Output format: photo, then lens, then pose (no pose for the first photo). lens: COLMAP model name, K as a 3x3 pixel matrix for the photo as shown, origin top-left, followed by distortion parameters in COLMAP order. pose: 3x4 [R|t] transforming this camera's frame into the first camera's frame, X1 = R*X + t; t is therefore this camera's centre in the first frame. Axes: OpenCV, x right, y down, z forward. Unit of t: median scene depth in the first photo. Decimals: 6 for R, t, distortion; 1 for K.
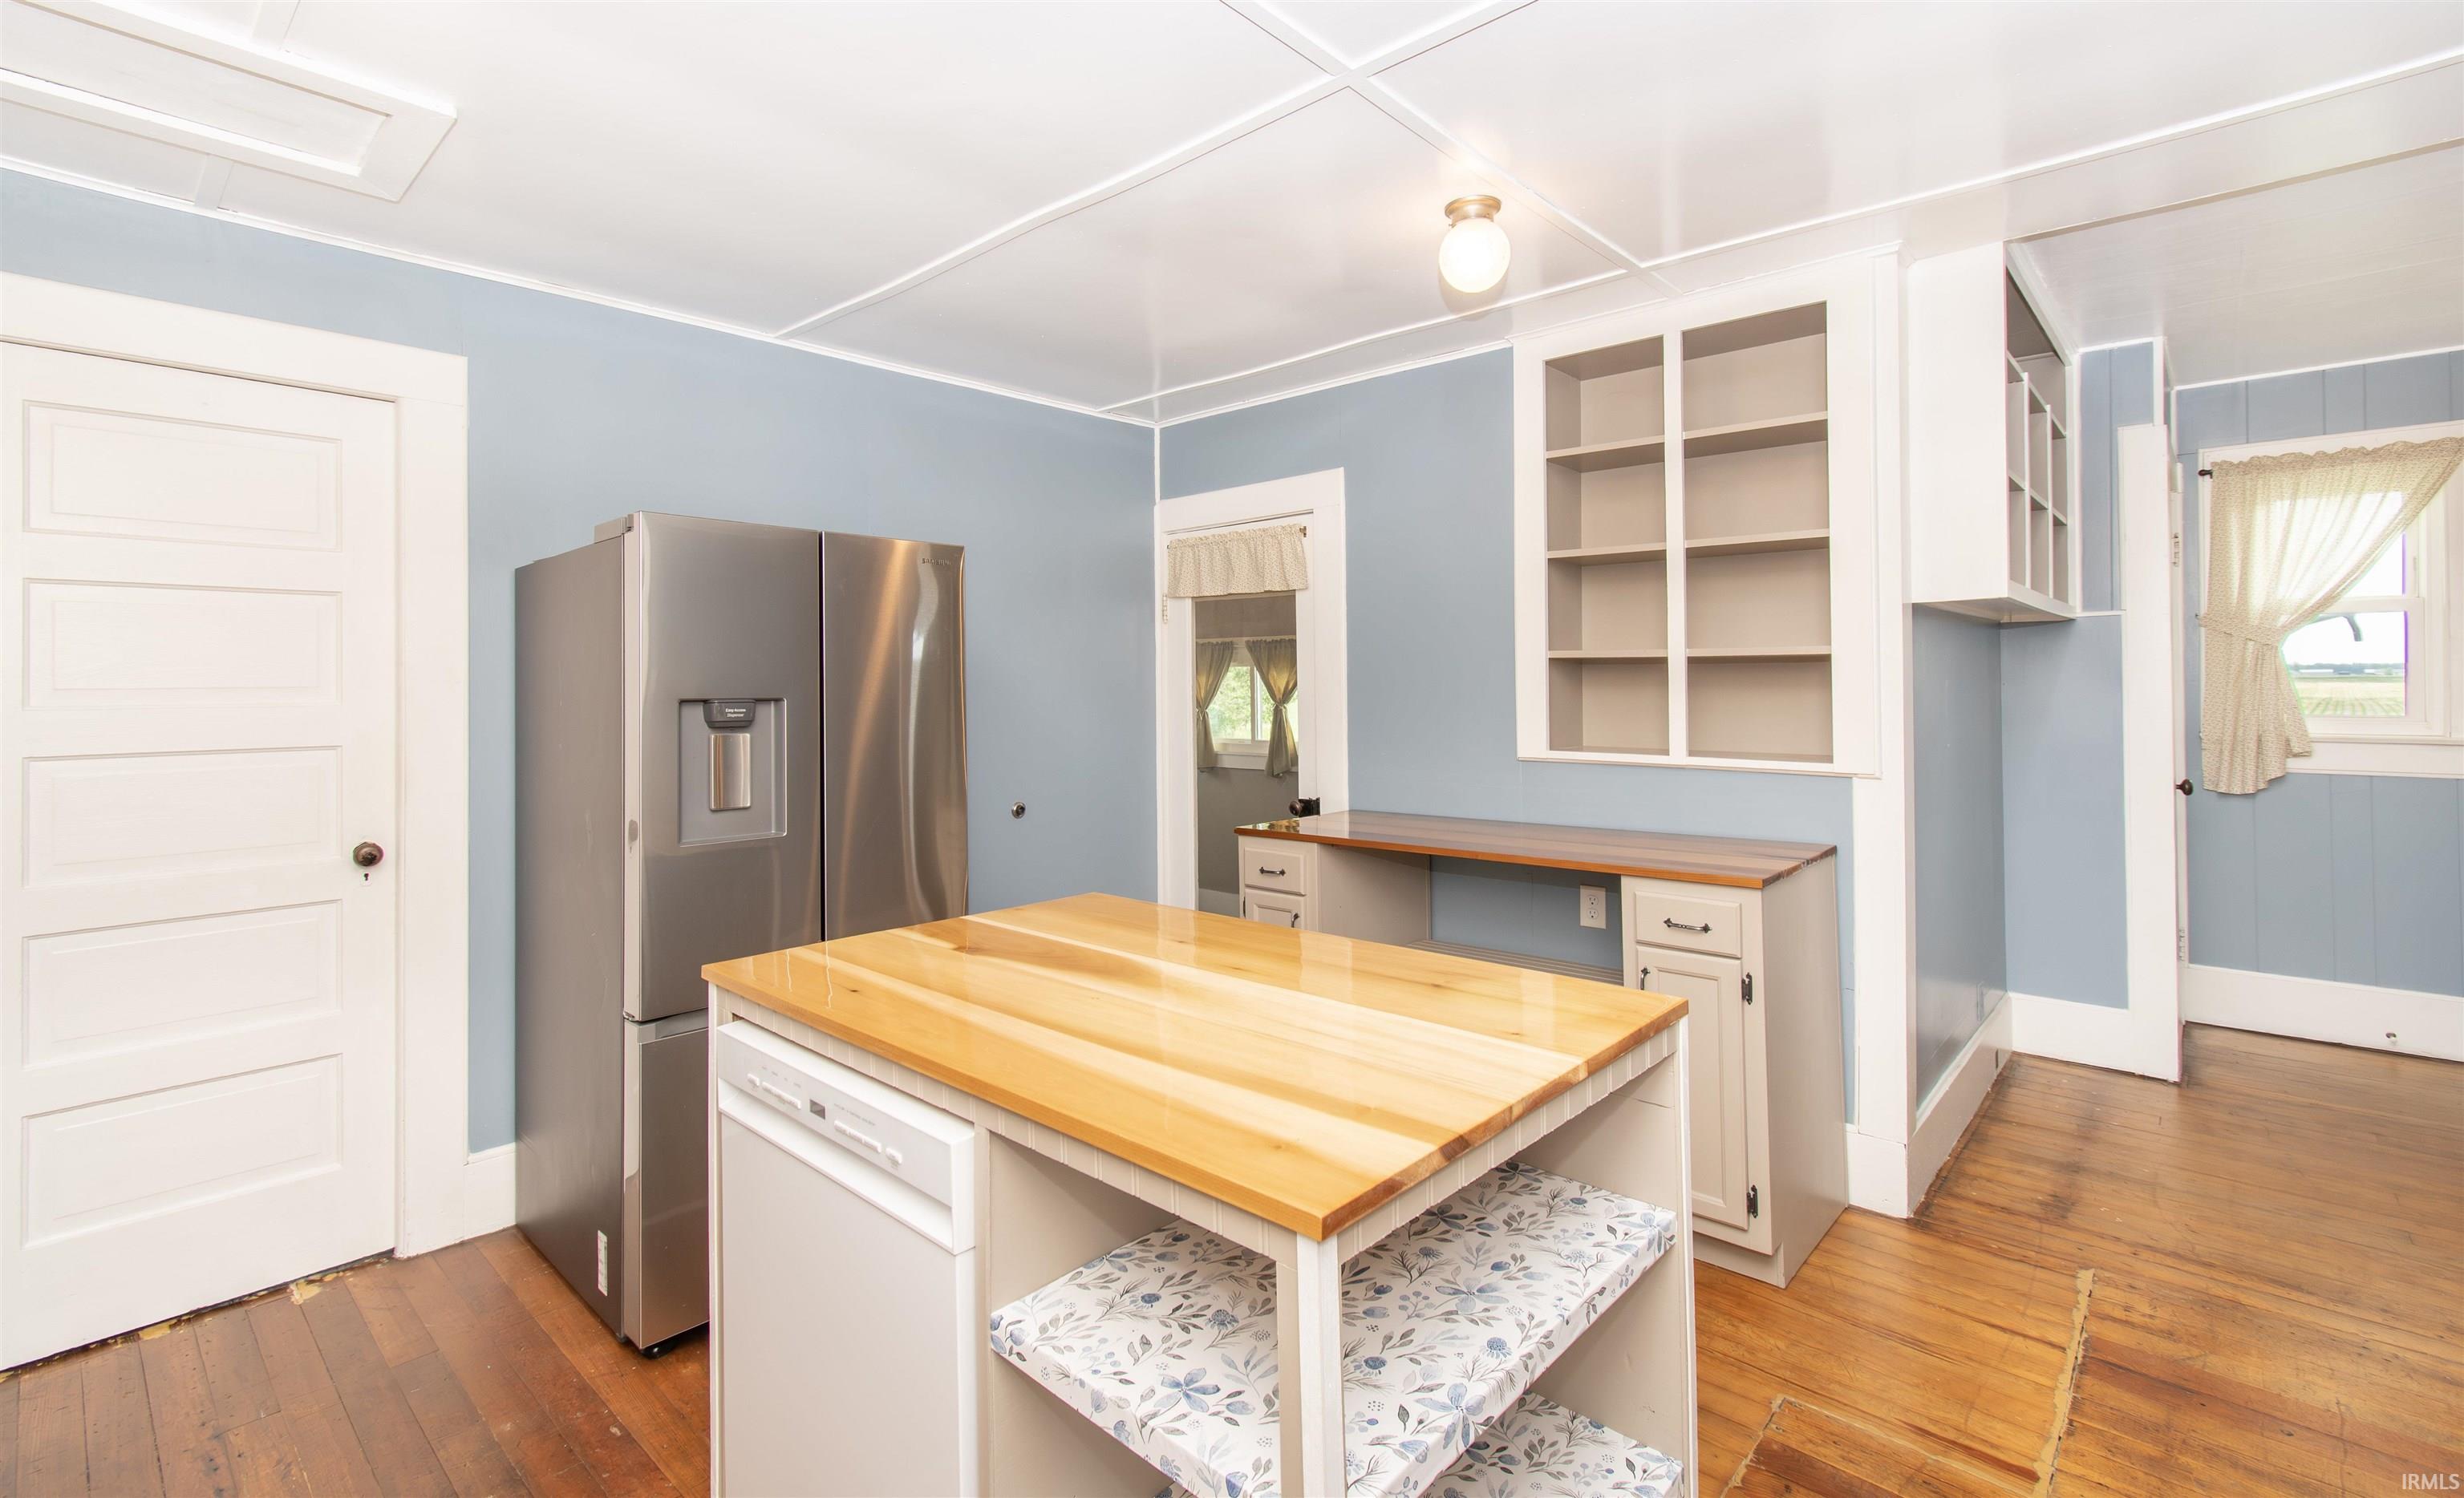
lens RADIAL K [[1105.3, 0, 1212.7], [0, 1105.3, 668.6], [0, 0, 1]] dist [0.009208, -0.000273]
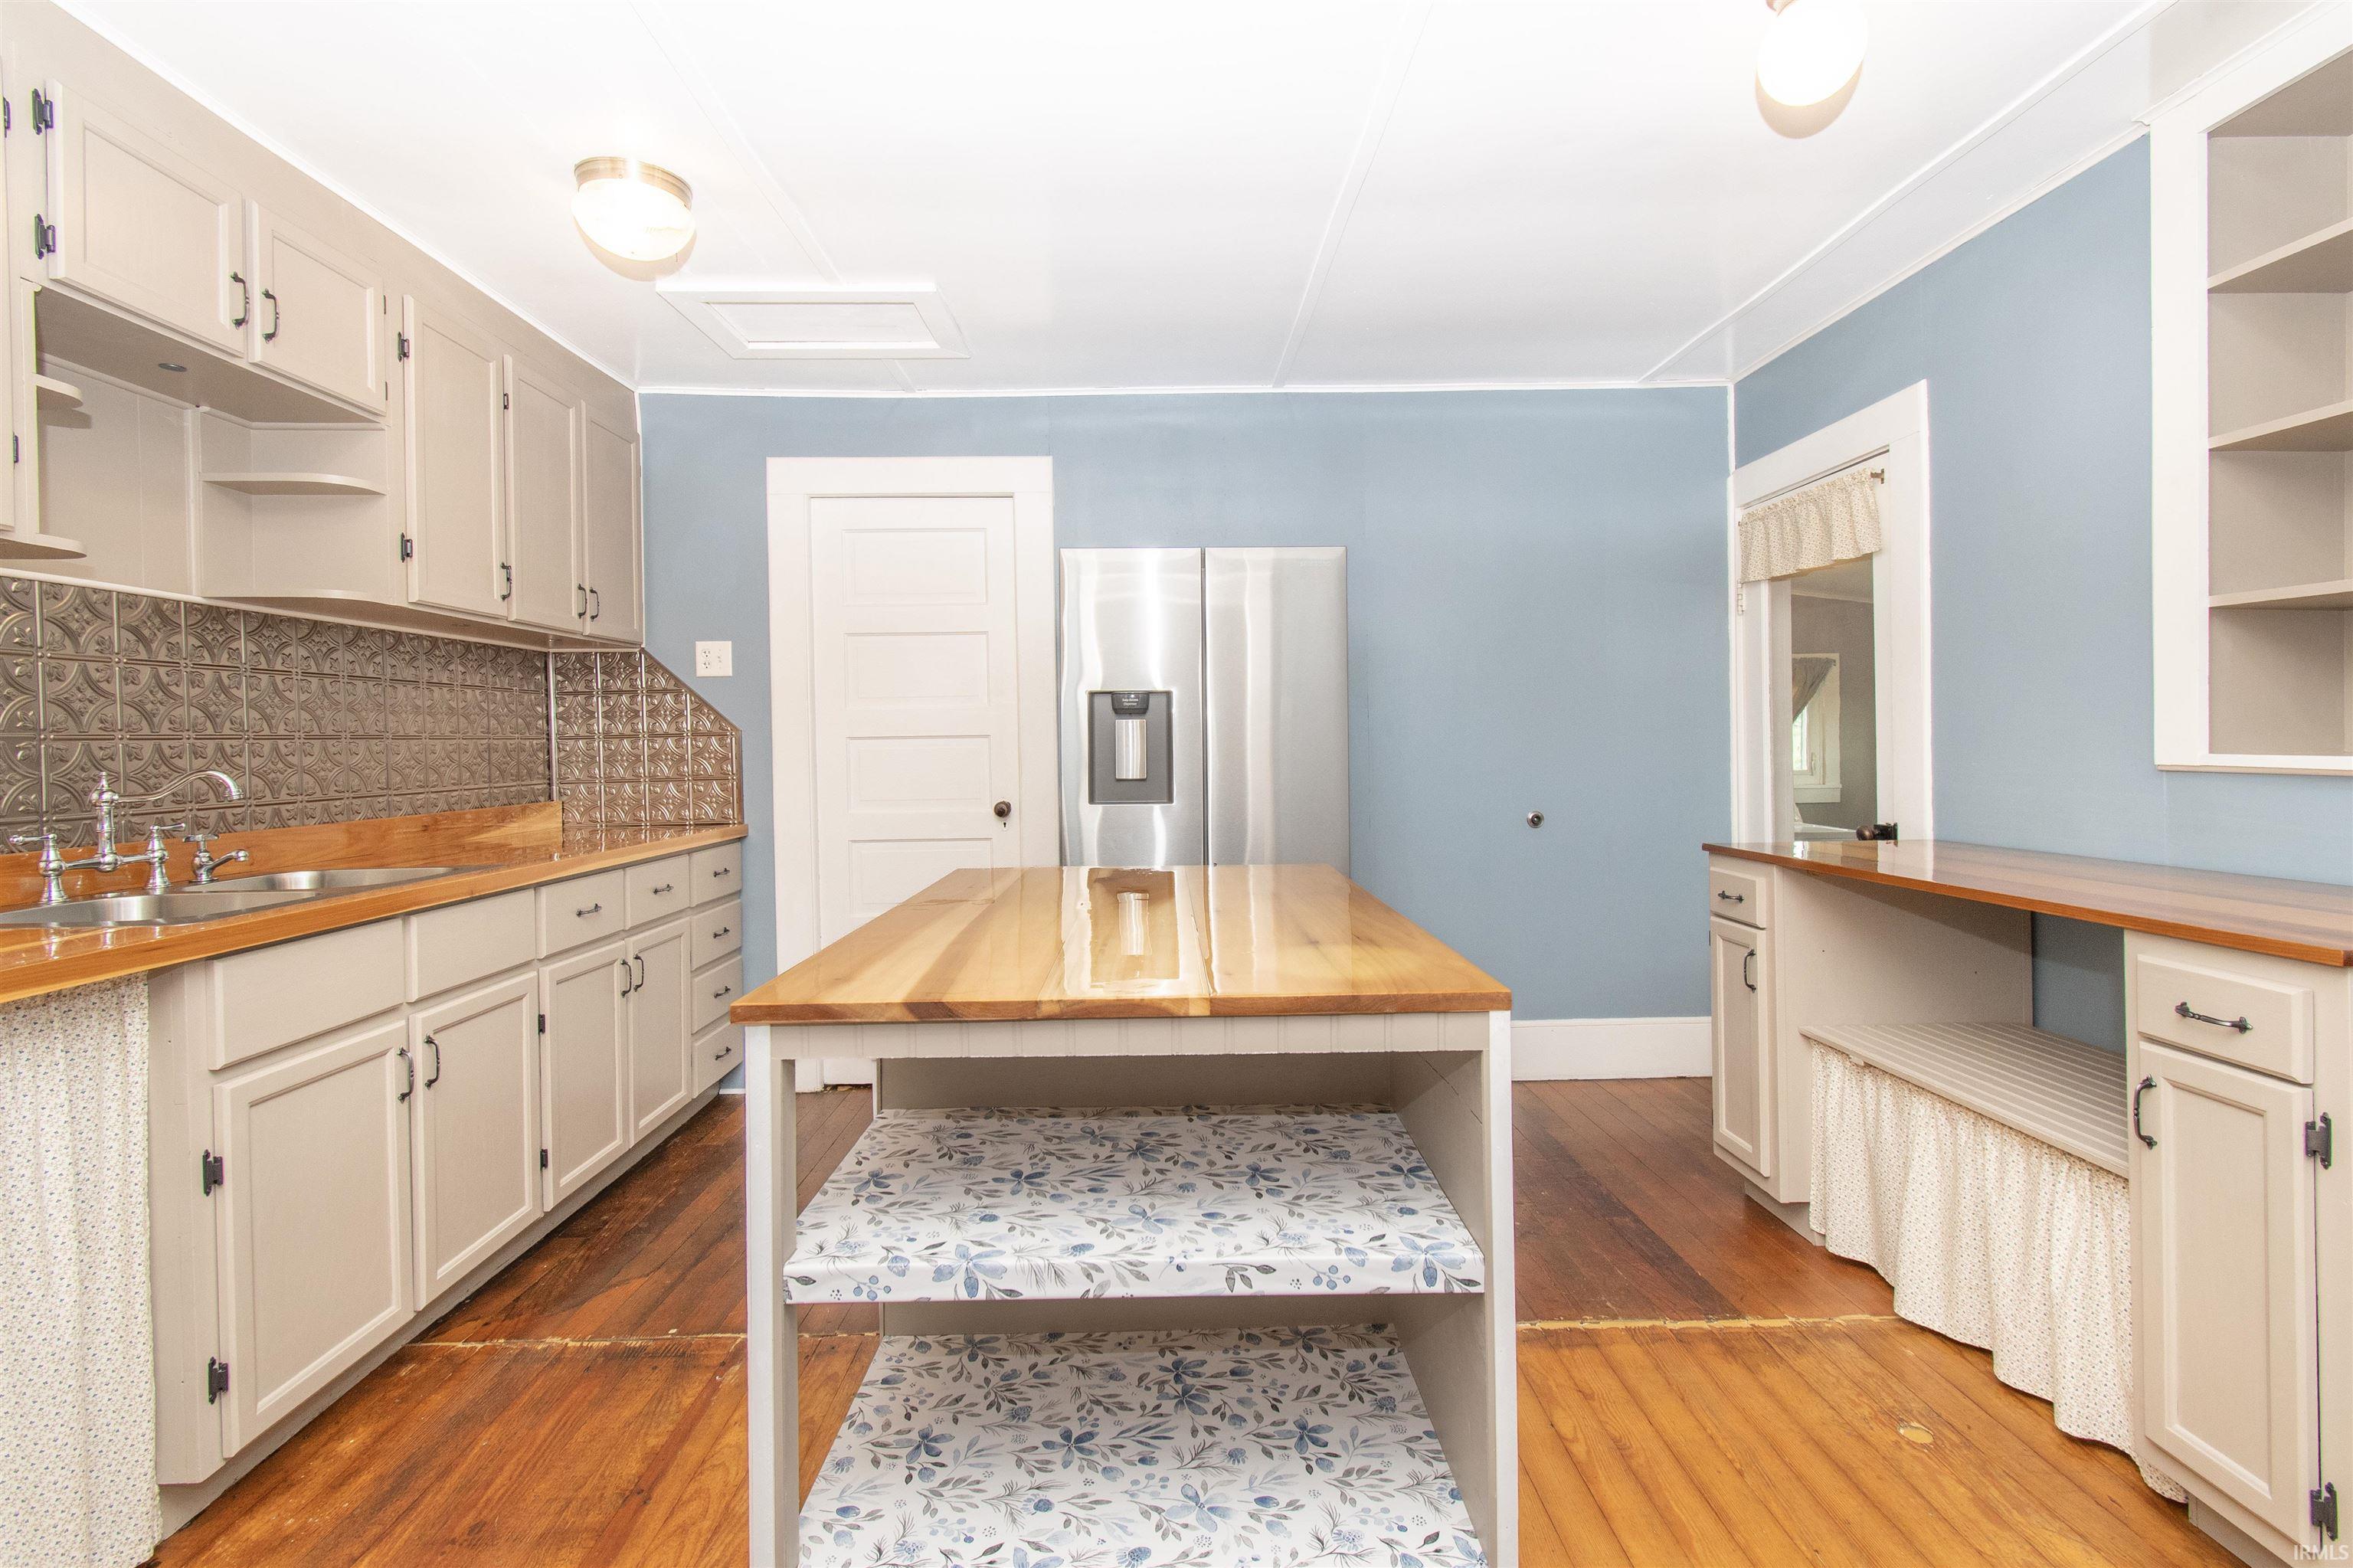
lens RADIAL K [[1093.4, 0, 1165.2], [0, 1093.4, 755.1], [0, 0, 1]] dist [0.003712, -0.000332]
pose [[0.681912, 0.008774, -0.731381, 0.444661], [0.016193, 0.999502, 0.027088, 0.060106], [0.731255, -0.030315, 0.681431, 0.171085]]
